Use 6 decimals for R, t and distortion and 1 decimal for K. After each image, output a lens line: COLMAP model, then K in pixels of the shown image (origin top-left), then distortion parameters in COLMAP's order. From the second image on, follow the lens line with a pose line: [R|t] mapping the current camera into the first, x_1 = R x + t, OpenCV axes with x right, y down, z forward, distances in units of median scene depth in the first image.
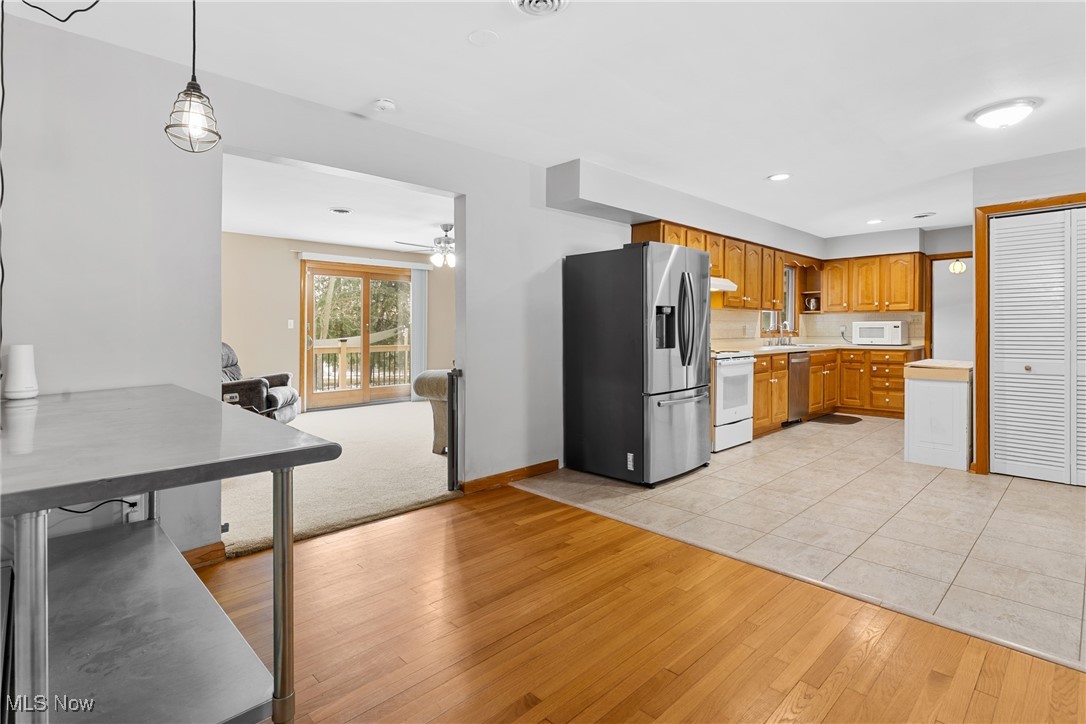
lens RADIAL K [[524.9, 0, 536.0], [0, 524.9, 334.1], [0, 0, 1]] dist [0.003387, -0.002571]
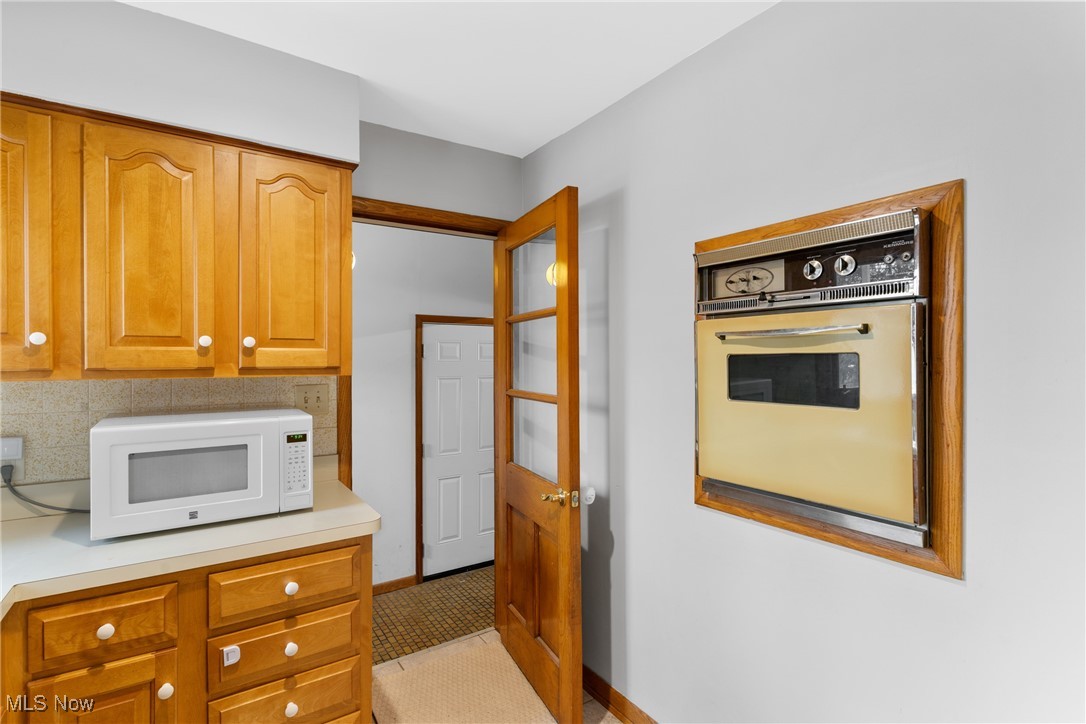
lens RADIAL K [[524.9, 0, 543.9], [0, 524.9, 357.4], [0, 0, 1]] dist [0.003387, -0.002571]
pose [[0.165809, 0.002411, 0.986155, 0.512672], [0.012042, 0.999918, -0.004470, -0.054948], [-0.986084, 0.012616, 0.165767, 0.938196]]
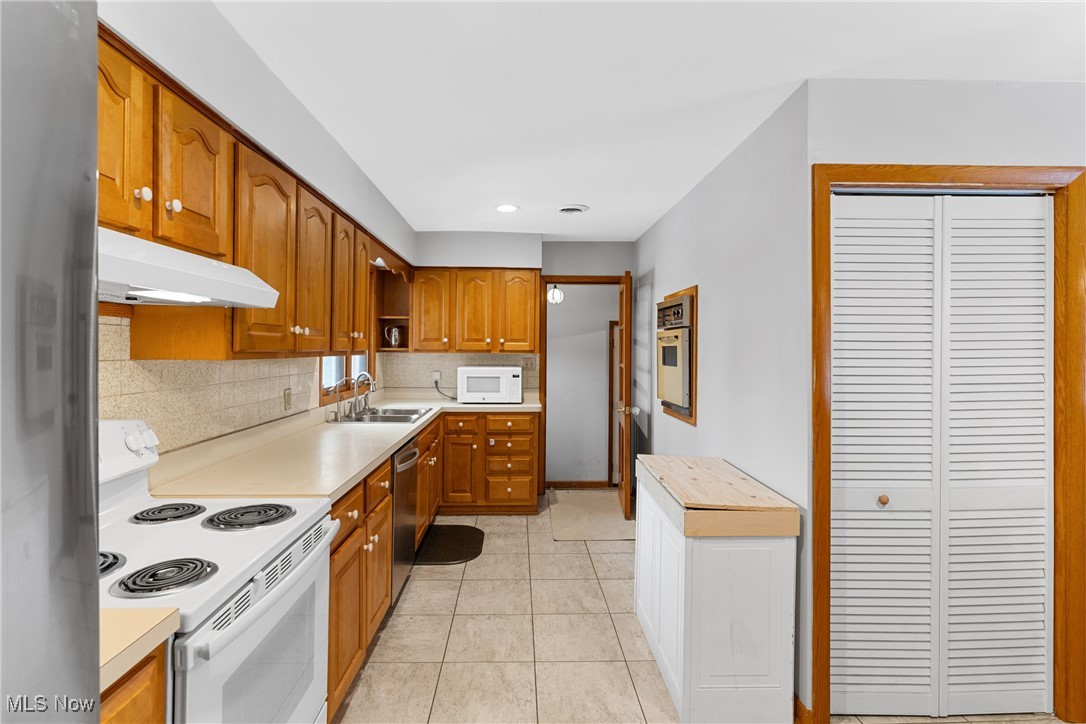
lens RADIAL K [[524.9, 0, 535.4], [0, 524.9, 346.3], [0, 0, 1]] dist [0.003387, -0.002571]
pose [[0.660944, 0.009093, 0.750380, 0.219651], [-0.001367, 0.999940, -0.010914, -0.049726], [-0.750434, 0.006188, 0.660917, 0.596556]]
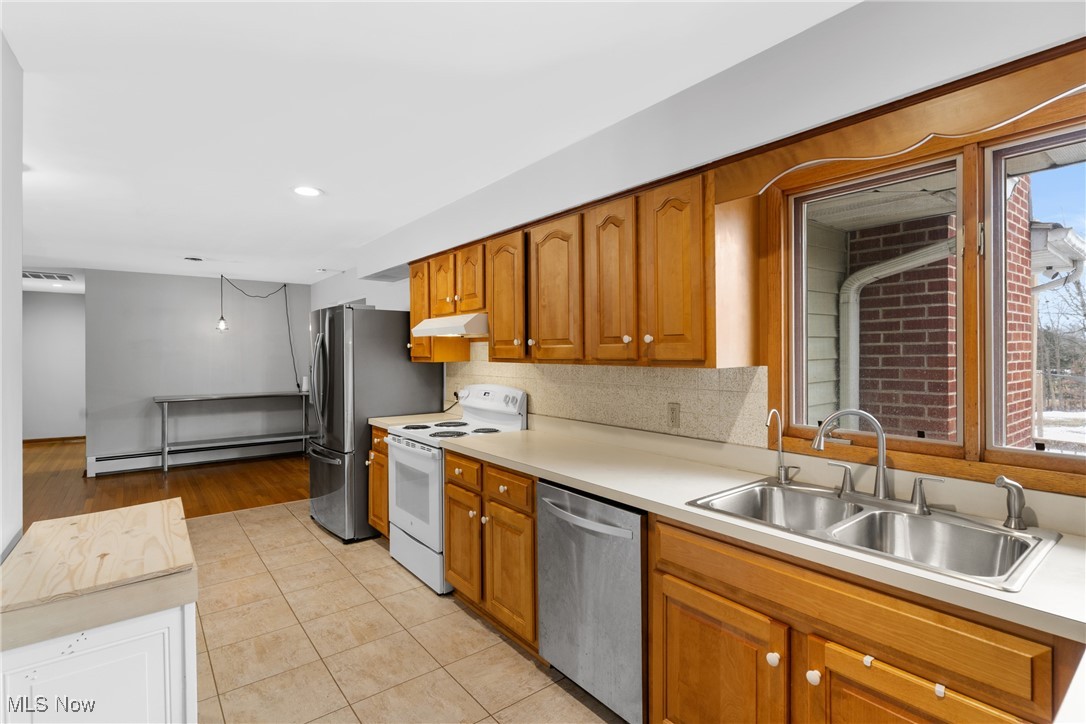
lens RADIAL K [[524.9, 0, 543.9], [0, 524.9, 353.9], [0, 0, 1]] dist [0.003387, -0.002571]
pose [[-0.091506, 0.002200, -0.995802, 0.843469], [-0.010222, 0.999943, 0.003148, -0.055216], [0.995752, 0.010467, -0.091478, 1.010504]]
